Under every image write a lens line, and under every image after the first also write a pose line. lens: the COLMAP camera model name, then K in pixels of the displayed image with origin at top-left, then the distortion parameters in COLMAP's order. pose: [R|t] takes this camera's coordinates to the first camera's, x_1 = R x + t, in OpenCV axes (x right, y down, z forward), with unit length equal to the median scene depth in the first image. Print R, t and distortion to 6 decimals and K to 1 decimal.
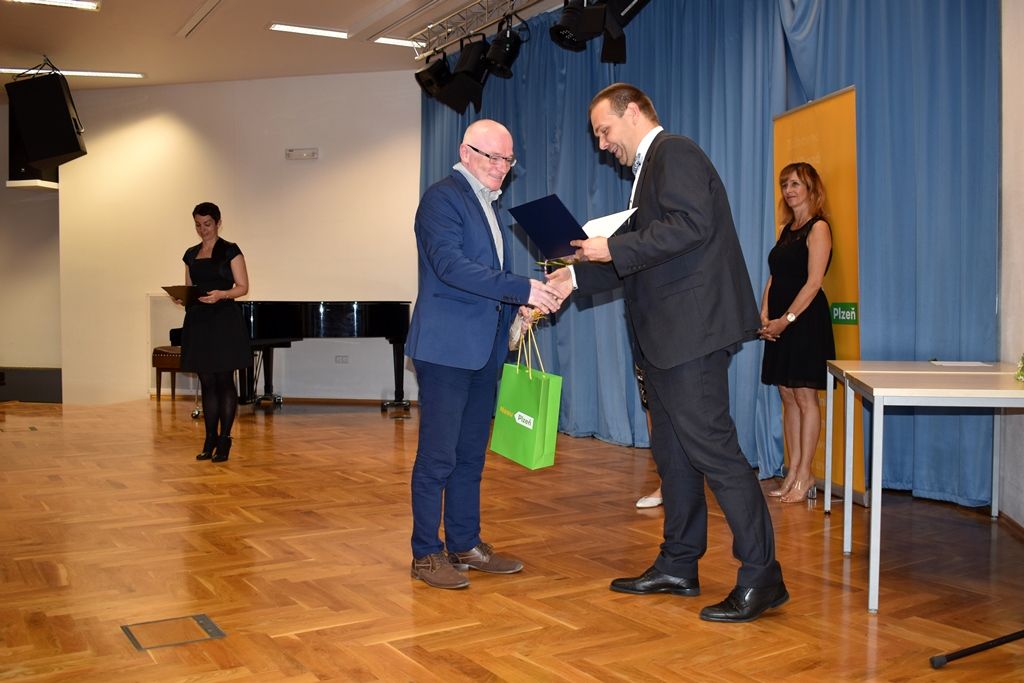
lens RADIAL K [[978.2, 0, 512.0], [0, 978.2, 341.5], [0, 0, 1]] dist [-0.074604, 0.009414]
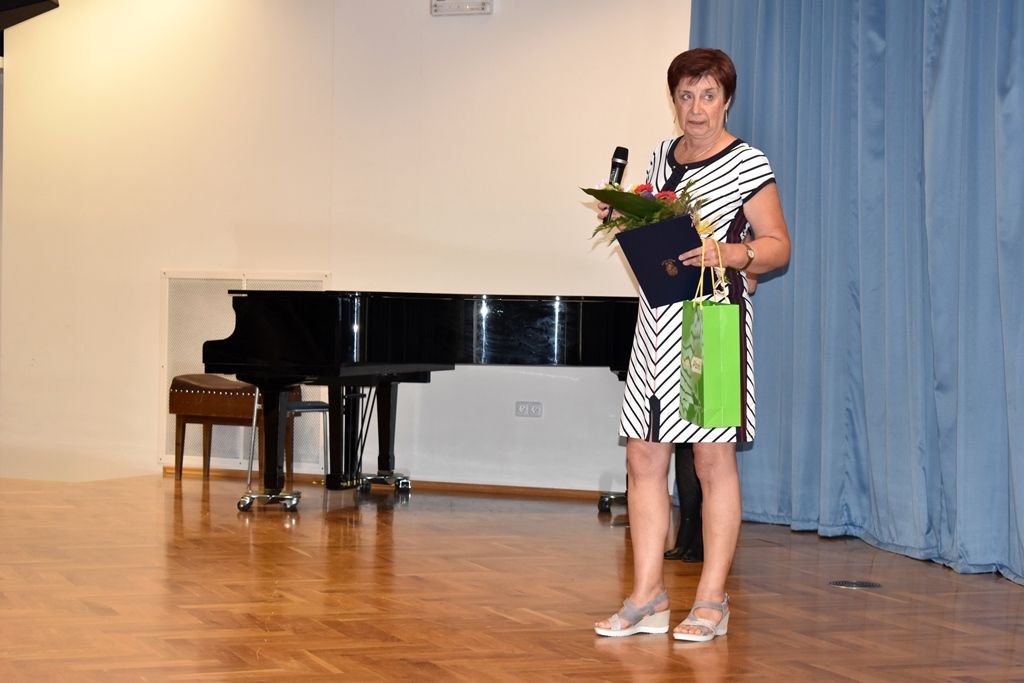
lens RADIAL K [[2203.9, 0, 512.0], [0, 2203.9, 341.5], [0, 0, 1]] dist [0.060874, 0.190319]
pose [[0.979220, 0.023633, -0.201420, 0.064636], [-0.027687, 0.999466, -0.017335, 0.004392], [0.200903, 0.022552, 0.979351, -0.172834]]
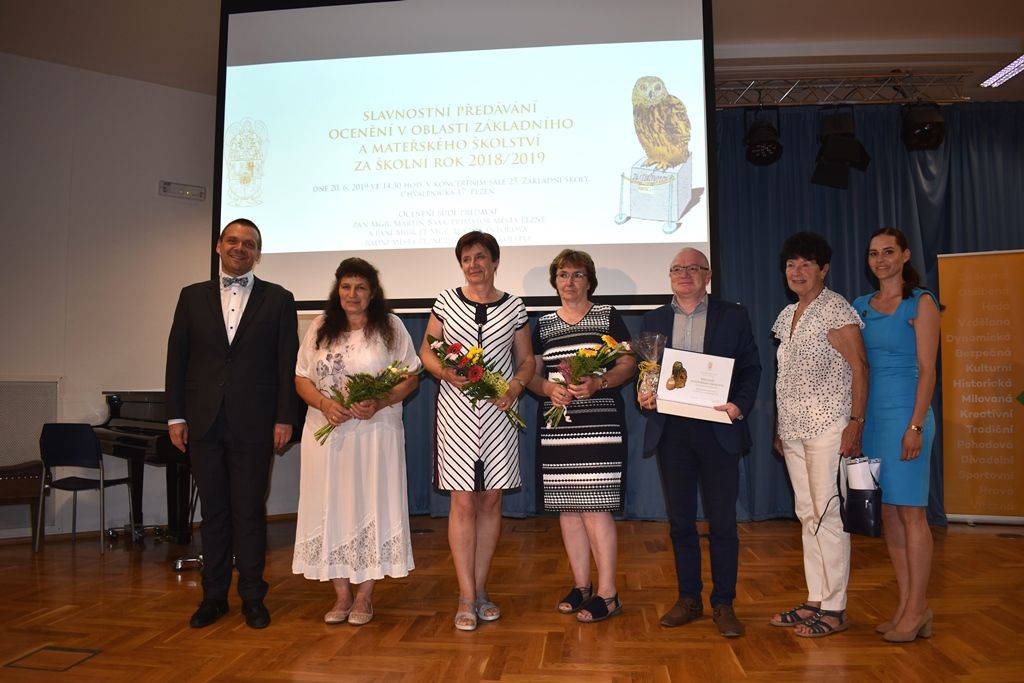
lens RADIAL K [[798.6, 0, 512.0], [0, 798.6, 341.5], [0, 0, 1]] dist [-0.082837, -0.006882]
pose [[0.621930, 0.045871, 0.781728, -0.708769], [0.030579, 0.996099, -0.082779, -0.028432], [-0.782475, 0.075387, 0.618101, 0.597514]]
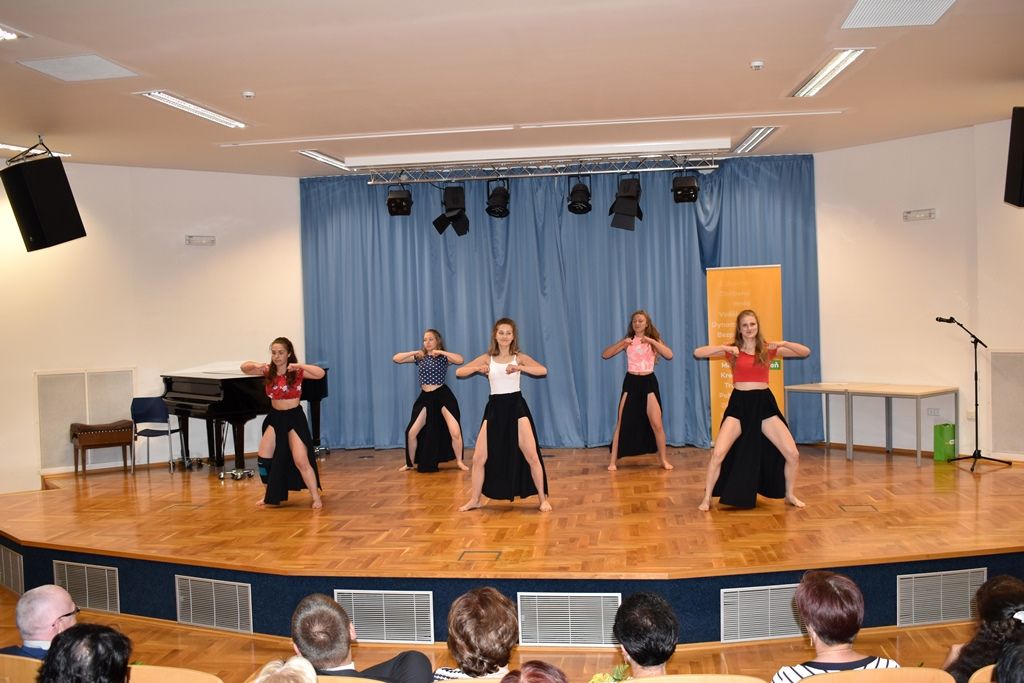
lens RADIAL K [[969.2, 0, 512.0], [0, 969.2, 341.5], [0, 0, 1]] dist [-0.083506, 0.004957]
pose [[0.638569, -0.037246, 0.768662, -1.143432], [0.055237, 0.998470, 0.002494, -0.079835], [-0.767579, 0.040866, 0.639650, 0.025504]]
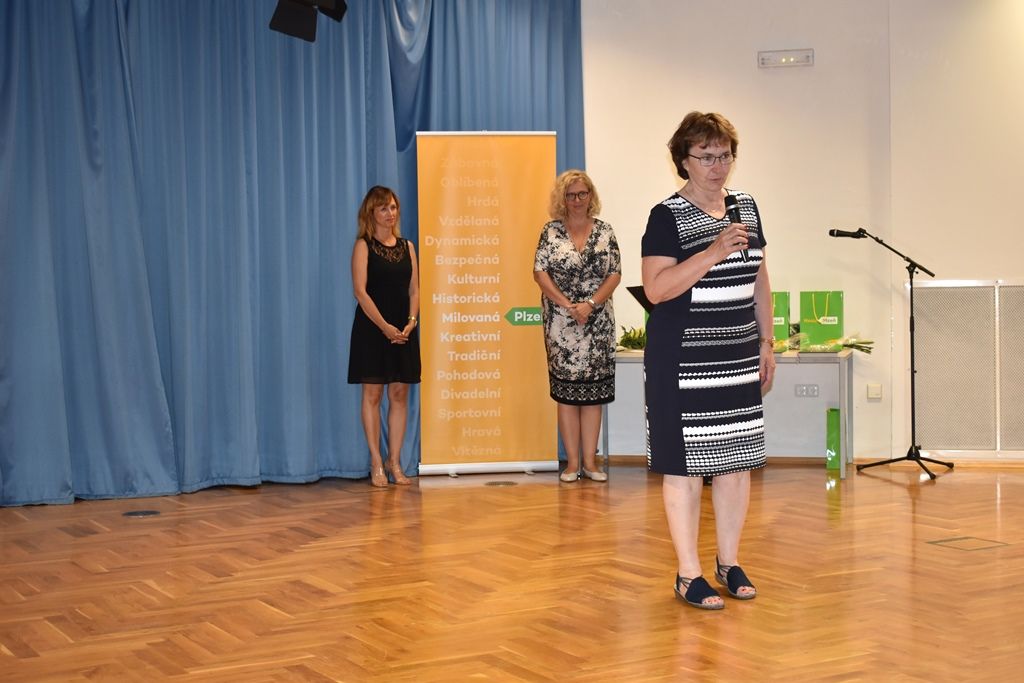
lens RADIAL K [[1561.1, 0, 512.0], [0, 1561.1, 341.5], [0, 0, 1]] dist [-0.019685, 0.067673]
pose [[0.056061, -0.036665, 0.997754, -1.054013], [0.051649, 0.998094, 0.033776, -0.042491], [-0.997091, 0.049640, 0.057848, 0.604538]]
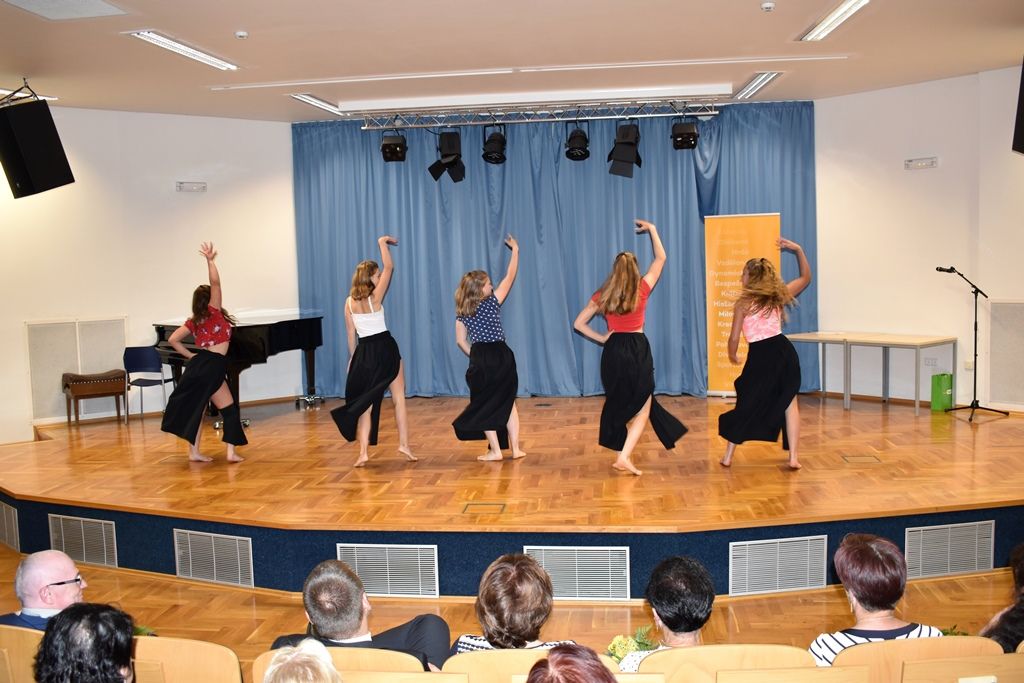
lens RADIAL K [[955.8, 0, 512.0], [0, 955.8, 341.5], [0, 0, 1]] dist [-0.088420, 0.020122]
pose [[0.626574, -0.079326, 0.775315, -1.129632], [0.053802, 0.996836, 0.058510, -0.082365], [-0.777503, 0.005053, 0.628859, 0.059191]]
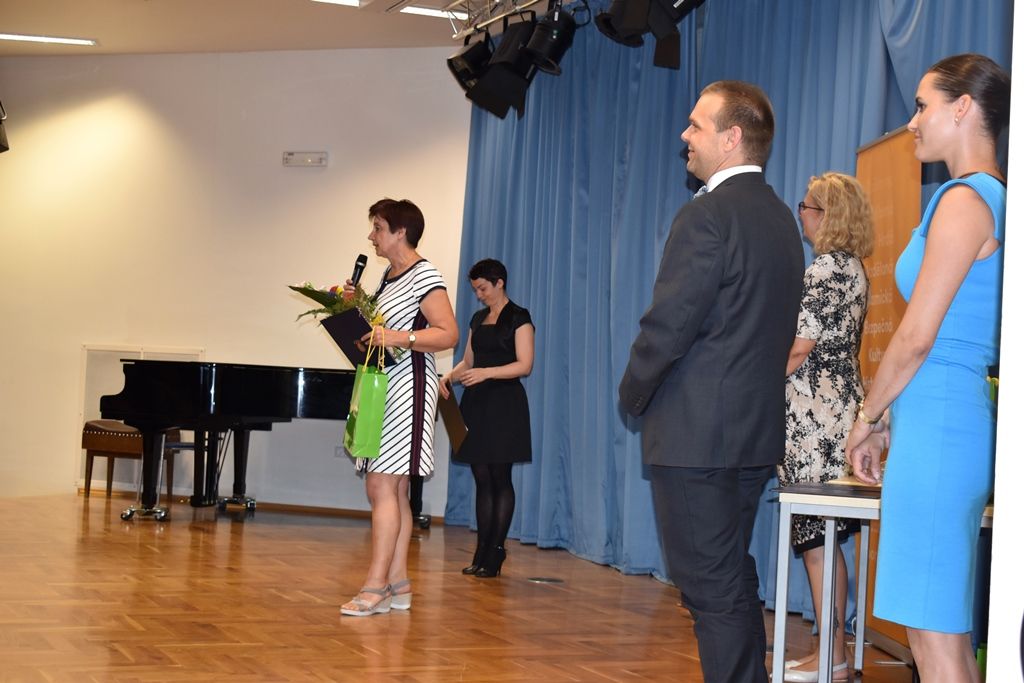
lens RADIAL K [[1646.3, 0, 512.0], [0, 1646.3, 341.5], [0, 0, 1]] dist [-0.002872, 0.000767]
pose [[0.989485, 0.045427, -0.137320, 0.140498], [-0.054274, 0.996638, -0.061381, 0.006999], [0.134070, 0.068188, 0.988623, -0.213584]]
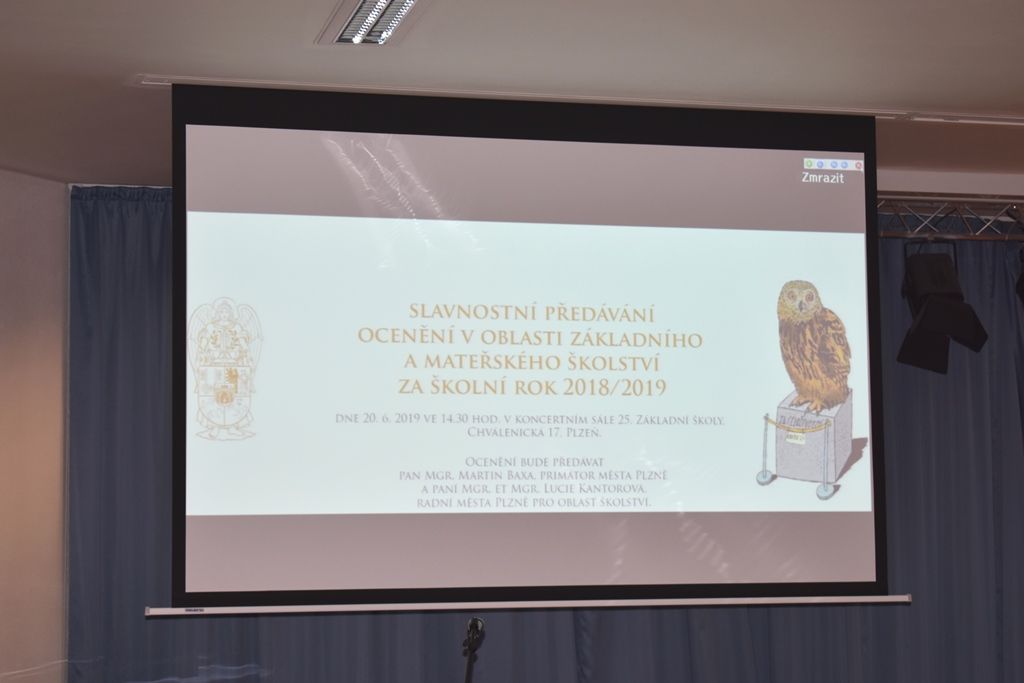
lens RADIAL K [[2350.6, 0, 512.0], [0, 2350.6, 341.5], [0, 0, 1]] dist [0.077633, 0.106170]
pose [[0.254717, 0.085256, 0.963250, -1.445808], [0.045944, 0.993914, -0.100119, -0.113331], [-0.965924, 0.069757, 0.249250, 0.696033]]
